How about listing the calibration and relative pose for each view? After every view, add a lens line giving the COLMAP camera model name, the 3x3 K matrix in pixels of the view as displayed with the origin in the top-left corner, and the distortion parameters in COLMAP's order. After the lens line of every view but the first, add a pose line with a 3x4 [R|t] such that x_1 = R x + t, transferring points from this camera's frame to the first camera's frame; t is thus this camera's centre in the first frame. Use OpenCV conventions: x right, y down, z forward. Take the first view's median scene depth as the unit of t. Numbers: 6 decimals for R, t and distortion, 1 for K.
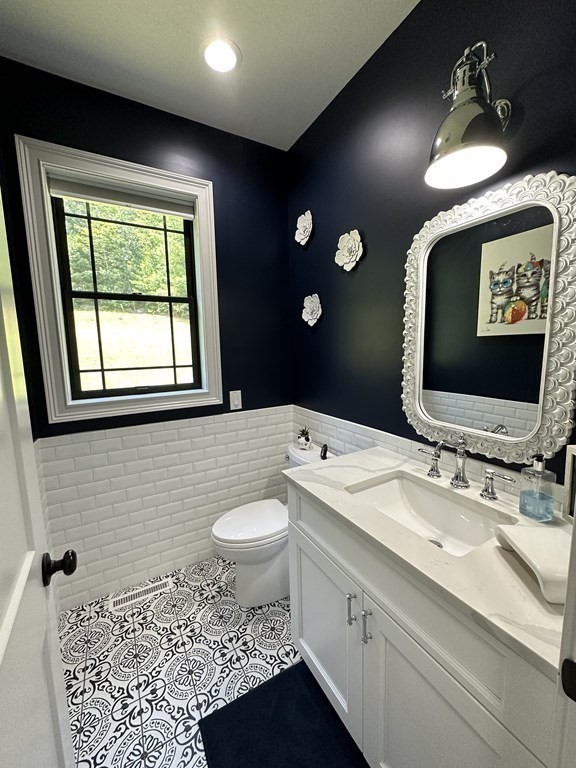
lens RADIAL K [[305.7, 0, 280.7], [0, 305.7, 386.7], [0, 0, 1]] dist [0.003419, -0.000343]
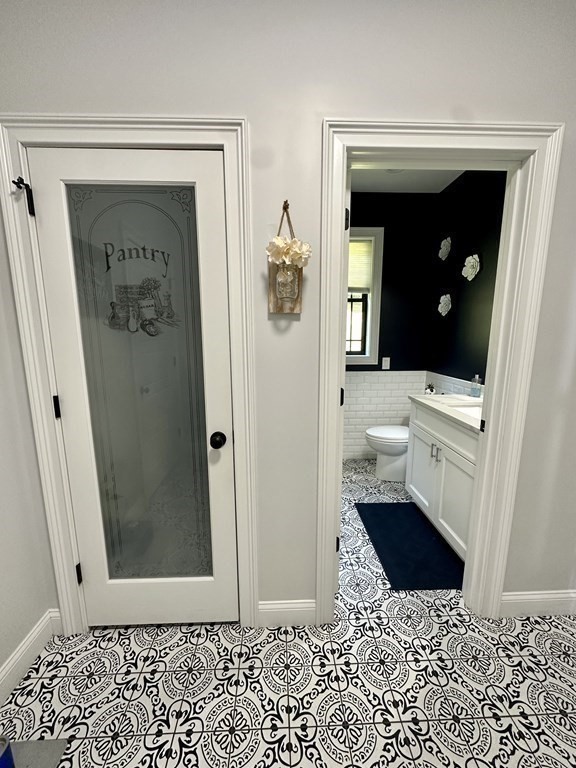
lens RADIAL K [[305.7, 0, 286.3], [0, 305.7, 382.7], [0, 0, 1]] dist [0.003419, -0.000343]
pose [[0.884933, 0.091630, -0.456615, 0.127491], [-0.069240, 0.995443, 0.065568, 0.074951], [0.460542, -0.026407, 0.887245, -0.645737]]
